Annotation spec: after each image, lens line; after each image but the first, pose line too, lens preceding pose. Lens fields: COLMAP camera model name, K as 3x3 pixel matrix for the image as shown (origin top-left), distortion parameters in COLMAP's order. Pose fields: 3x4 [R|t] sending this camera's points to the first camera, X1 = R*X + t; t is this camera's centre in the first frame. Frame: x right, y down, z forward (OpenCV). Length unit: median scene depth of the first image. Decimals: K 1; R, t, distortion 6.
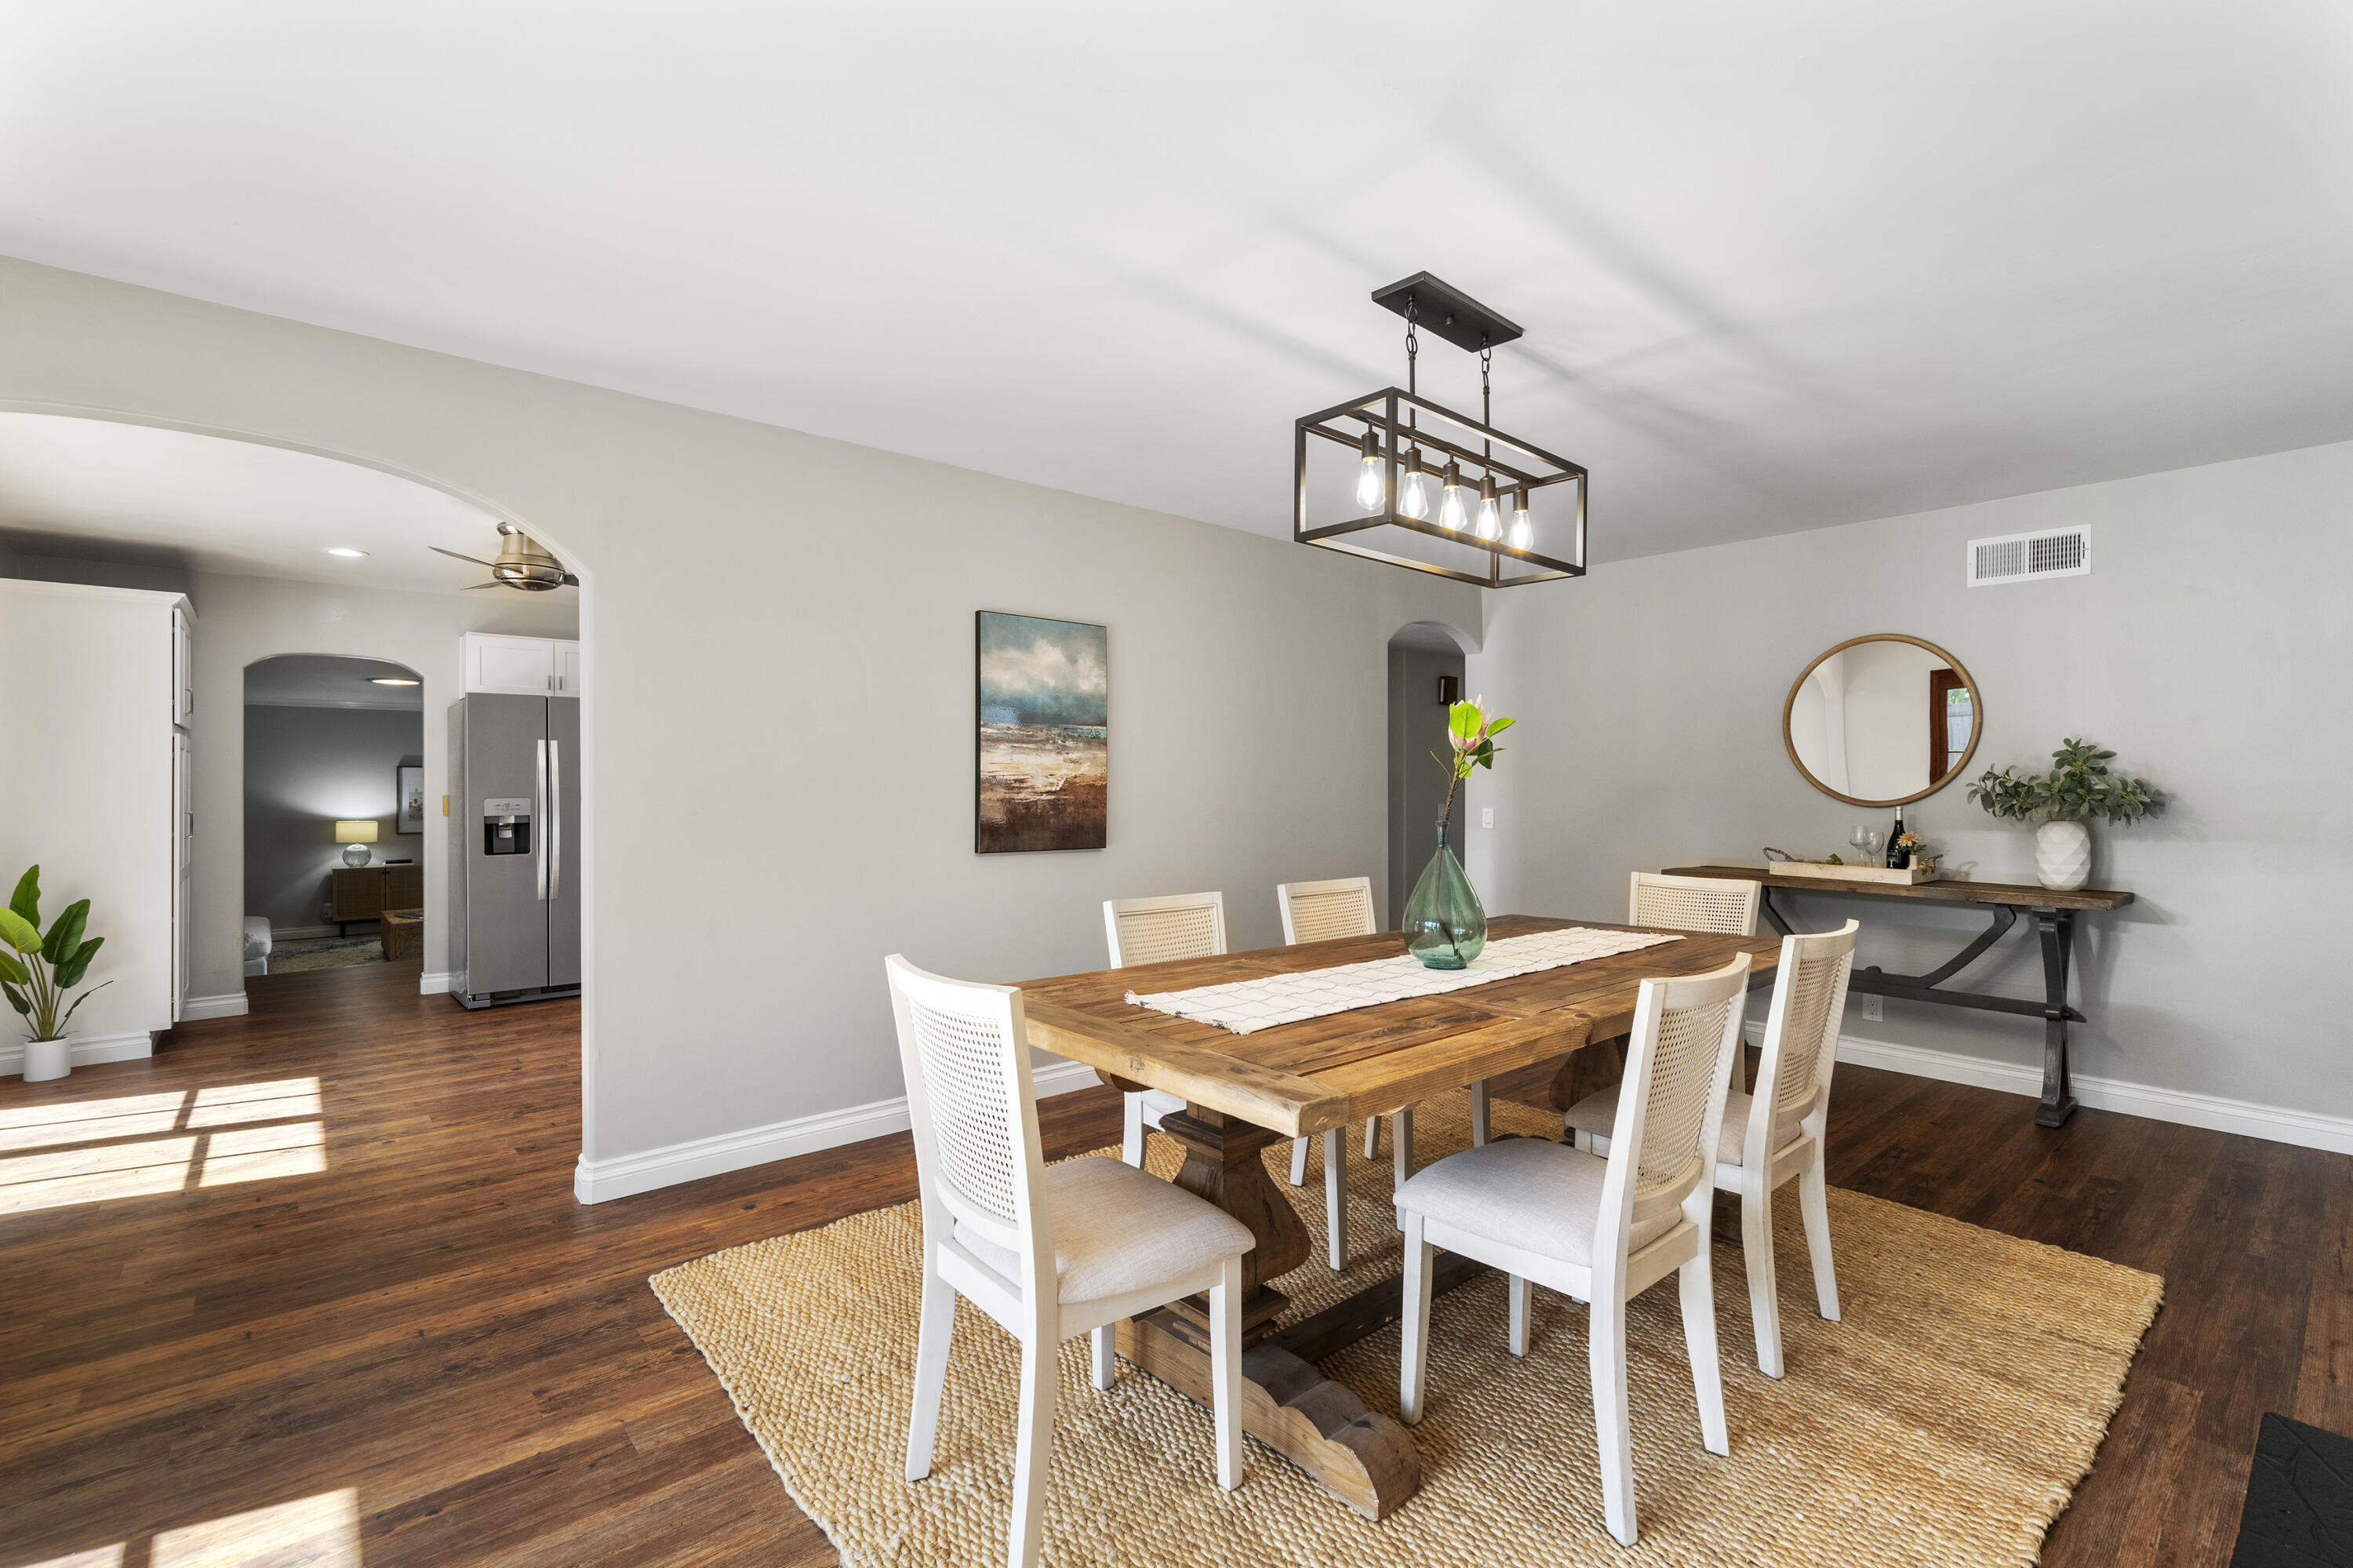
lens RADIAL K [[1047.8, 0, 1188.9], [0, 1047.8, 786.2], [0, 0, 1]] dist [0.001004, -0.000052]
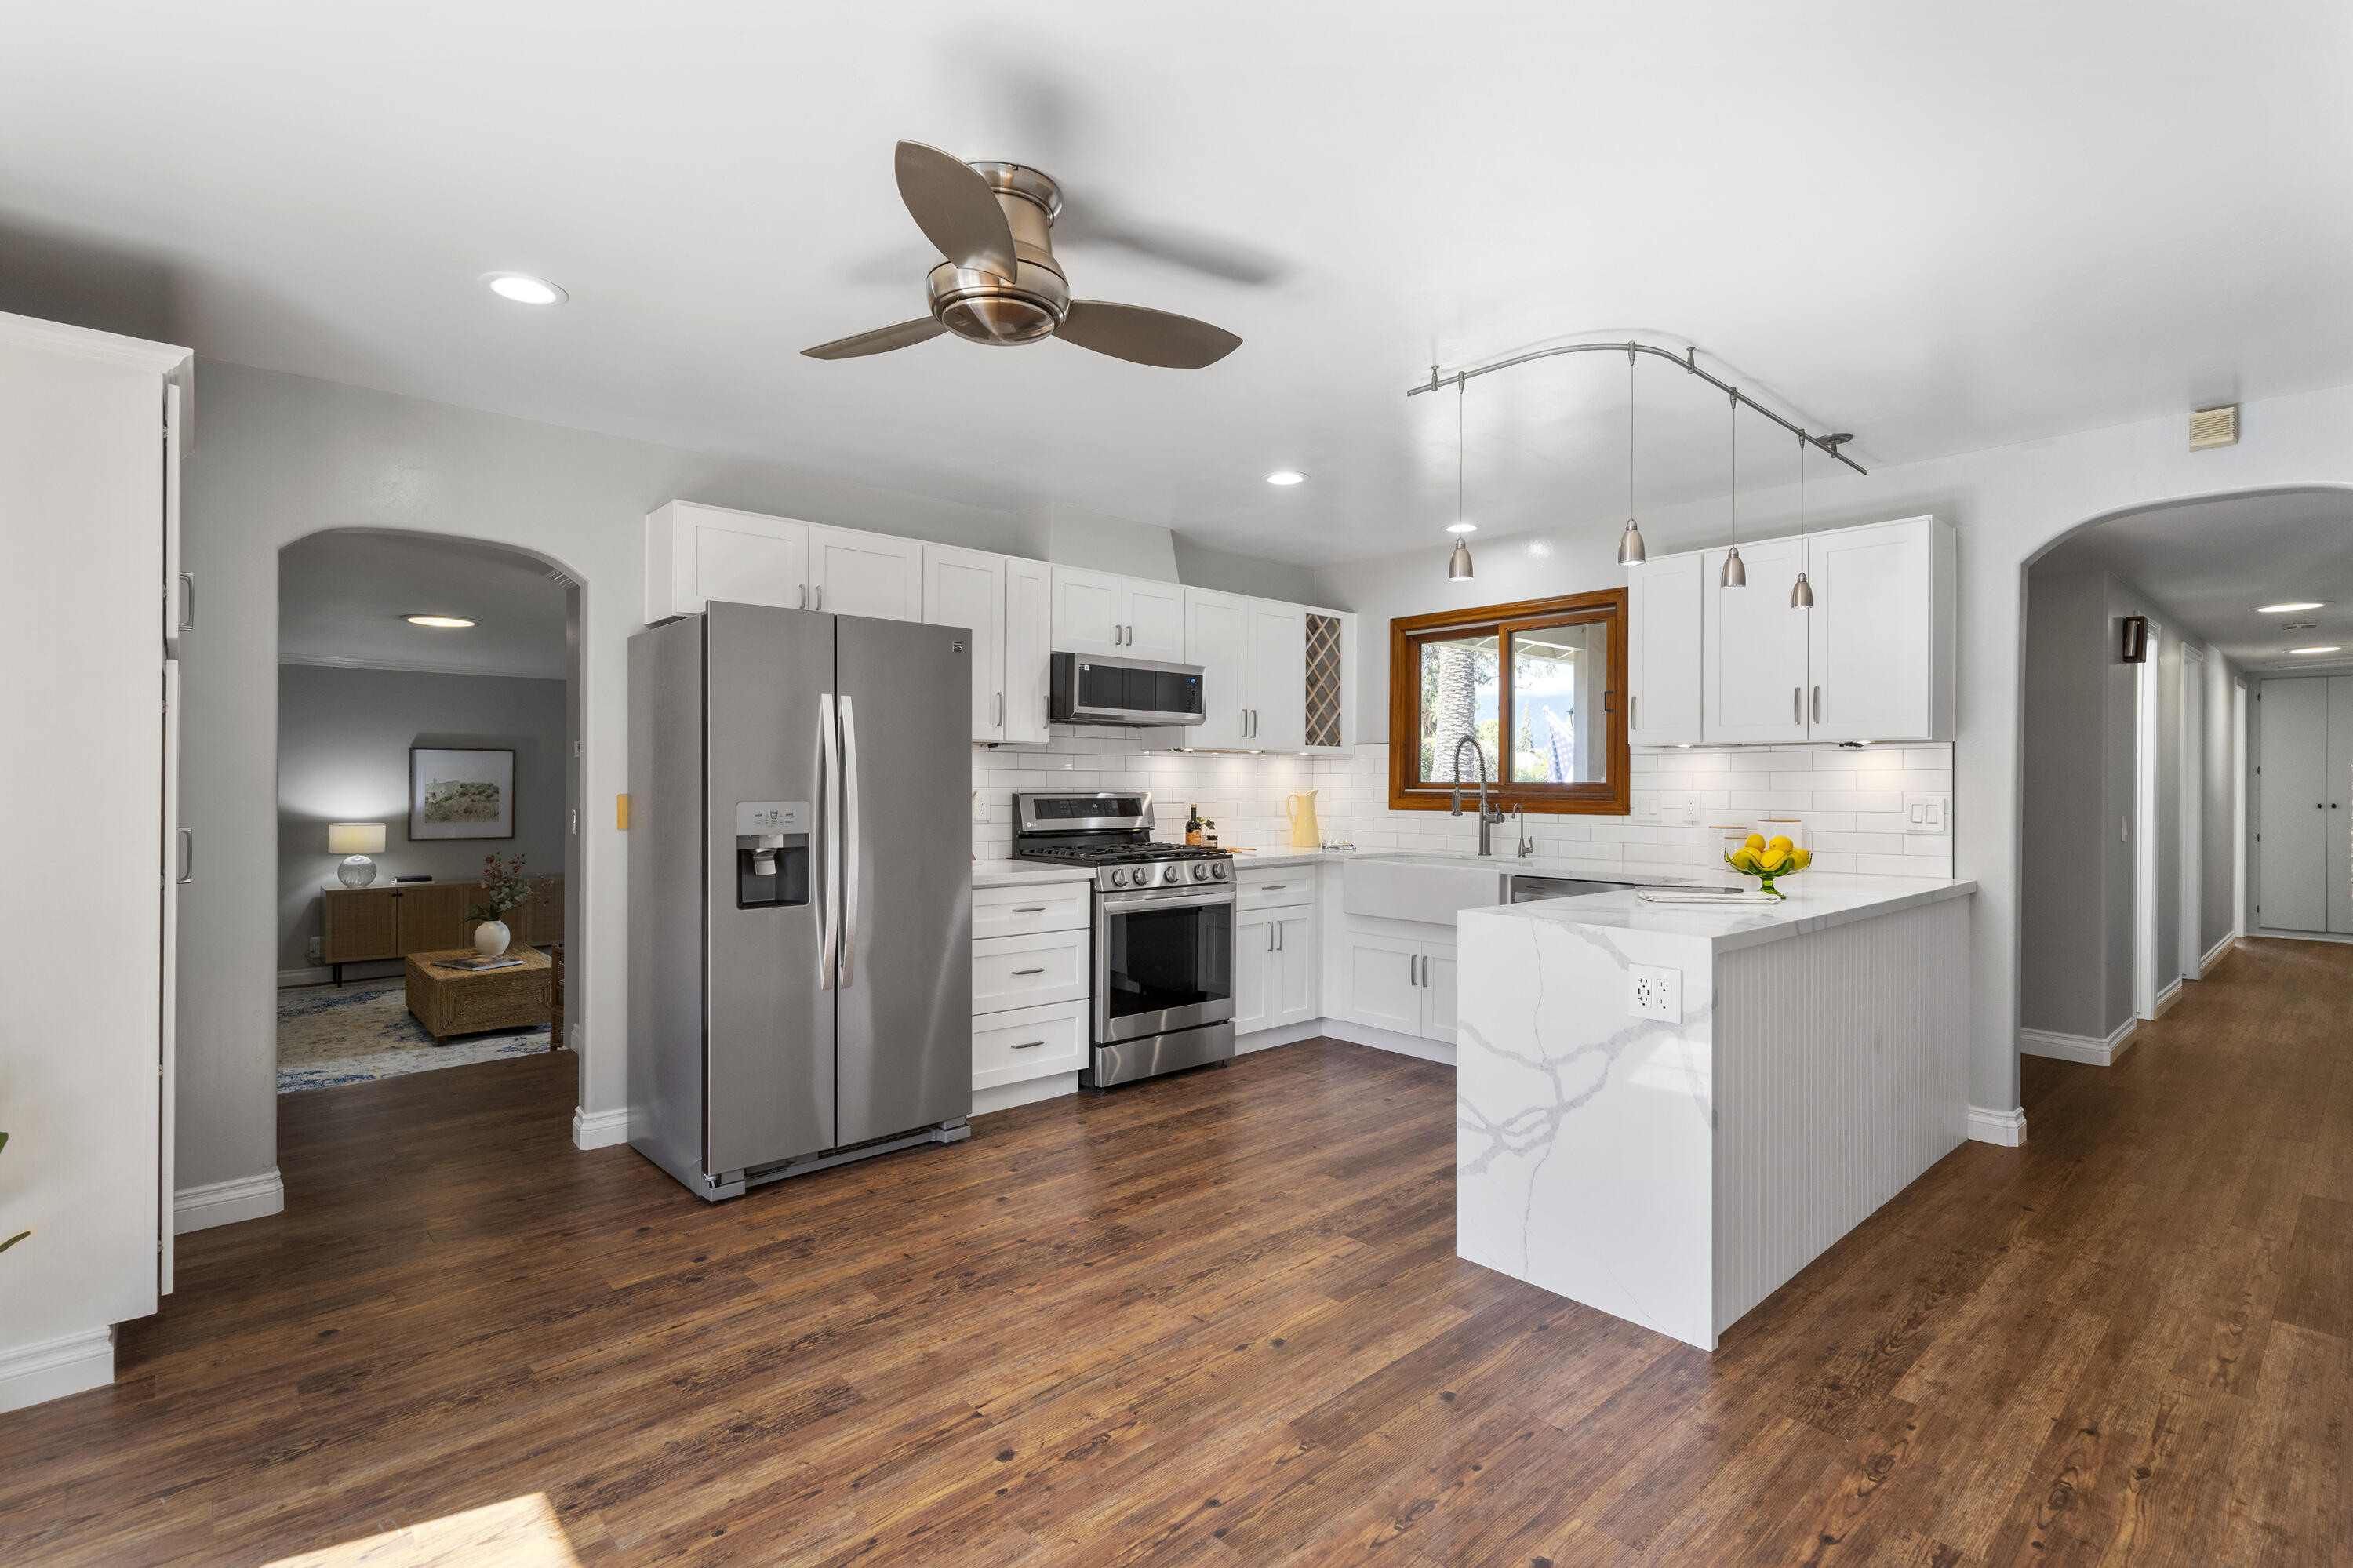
lens RADIAL K [[1109.9, 0, 1181.6], [0, 1109.9, 781.1], [0, 0, 1]] dist [0.002648, 0.002350]
pose [[0.999891, 0.005147, 0.013820, -0.446024], [-0.005190, 0.999982, 0.003075, -0.001745], [-0.013804, -0.003147, 0.999900, 0.427063]]
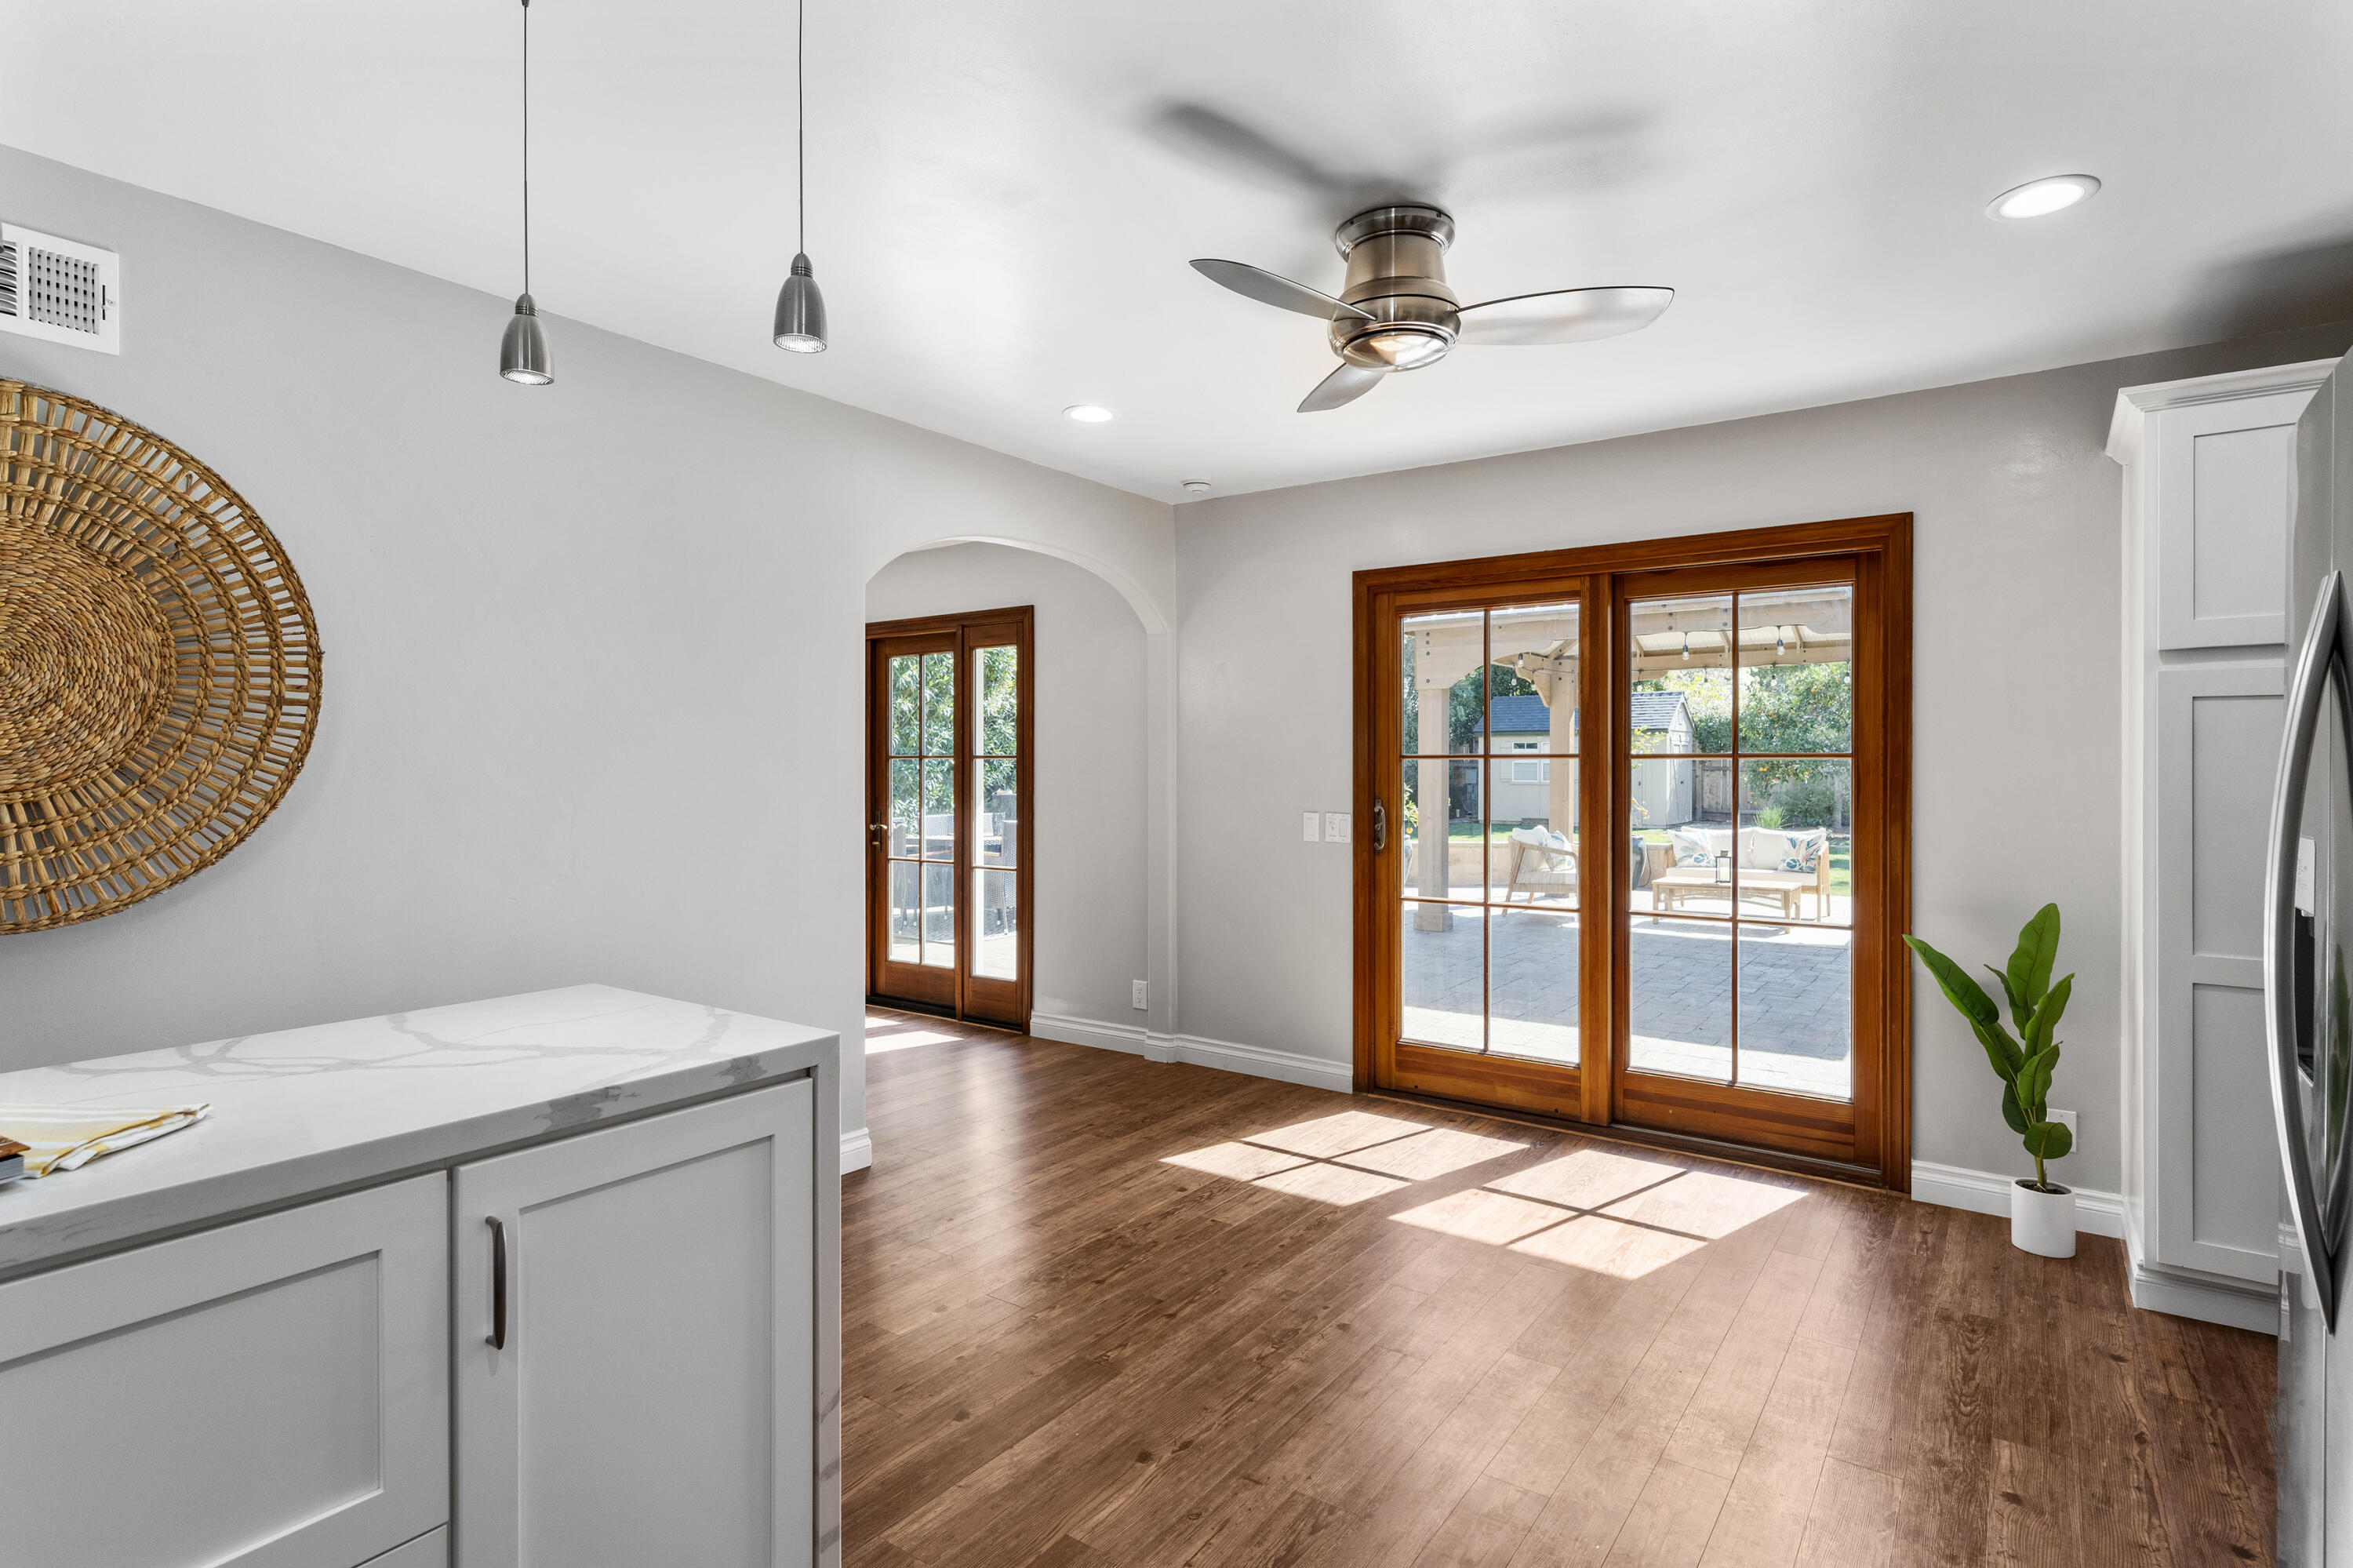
lens RADIAL K [[1181.1, 0, 1196.4], [0, 1181.1, 788.8], [0, 0, 1]] dist [-0.002074, -0.001161]
pose [[-0.971909, 0.004344, -0.235315, -0.333945], [0.001504, 0.999924, 0.012247, -0.003257], [0.235351, 0.011549, -0.971842, 1.194864]]
